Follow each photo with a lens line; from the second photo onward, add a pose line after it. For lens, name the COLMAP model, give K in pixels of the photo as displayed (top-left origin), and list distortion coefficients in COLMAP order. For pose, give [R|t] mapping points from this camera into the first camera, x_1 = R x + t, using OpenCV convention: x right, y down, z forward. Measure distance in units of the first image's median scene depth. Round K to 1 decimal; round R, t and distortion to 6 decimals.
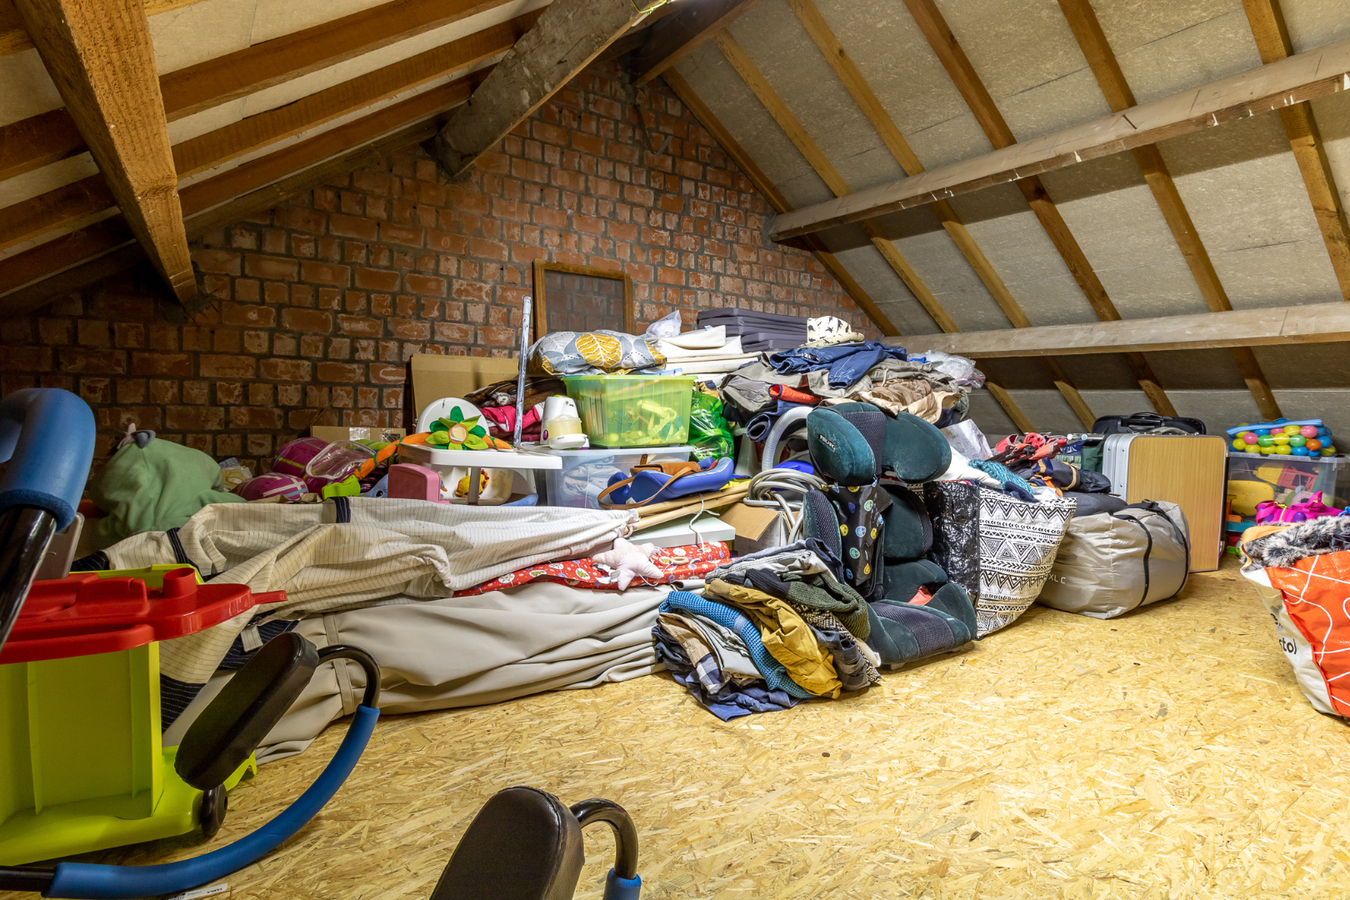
lens RADIAL K [[708.2, 0, 675.0], [0, 708.2, 450.0], [0, 0, 1]] dist [-0.002060, -0.001341]
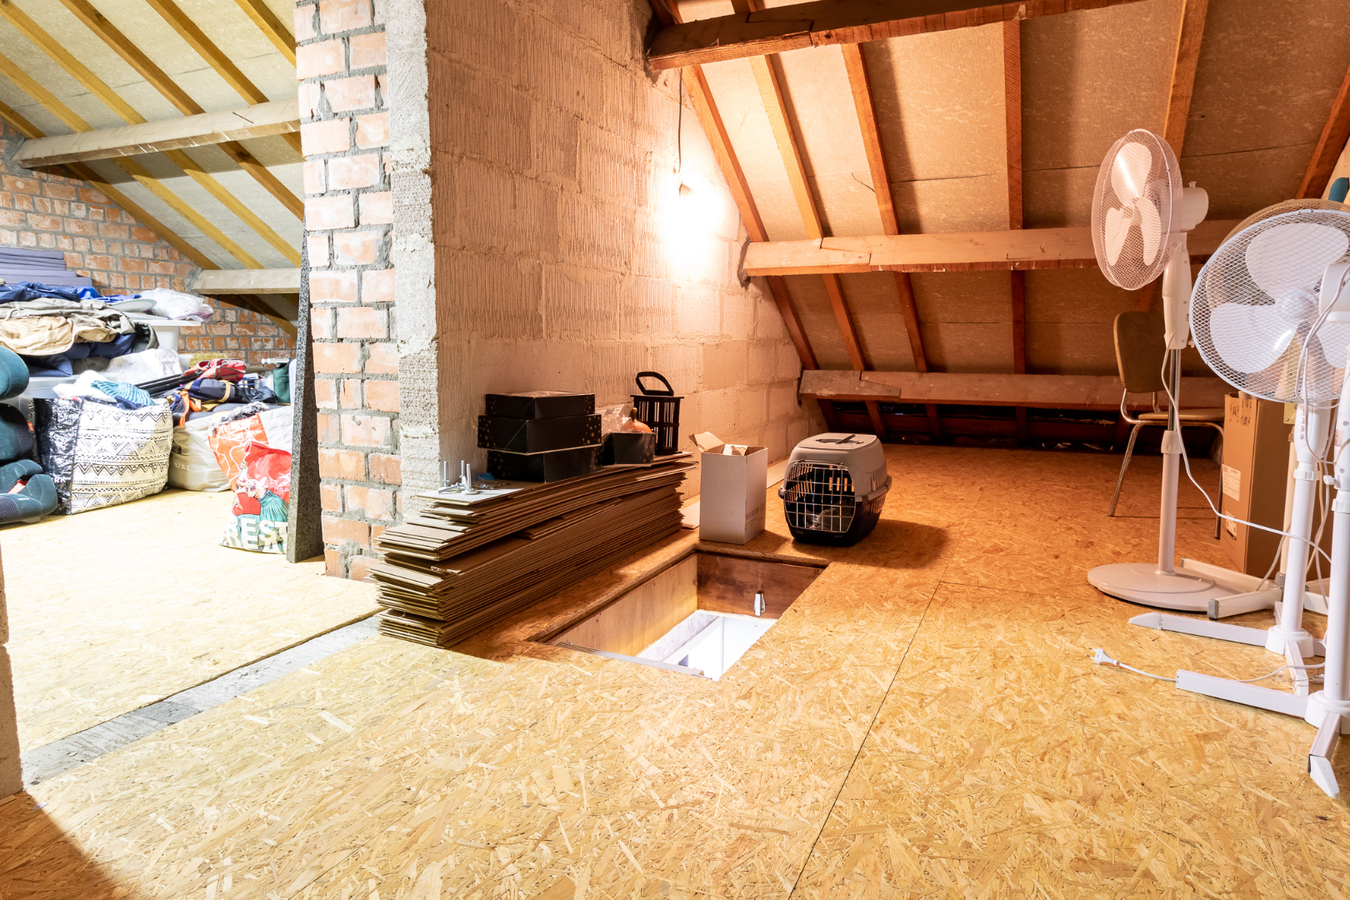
lens RADIAL K [[797.4, 0, 675.0], [0, 797.4, 450.0], [0, 0, 1]] dist [0.004172, 0.001335]
pose [[0.851072, -0.086461, 0.517882, 0.316115], [0.044870, 0.994717, 0.092331, 0.029629], [-0.523129, -0.055342, 0.850455, -0.443558]]
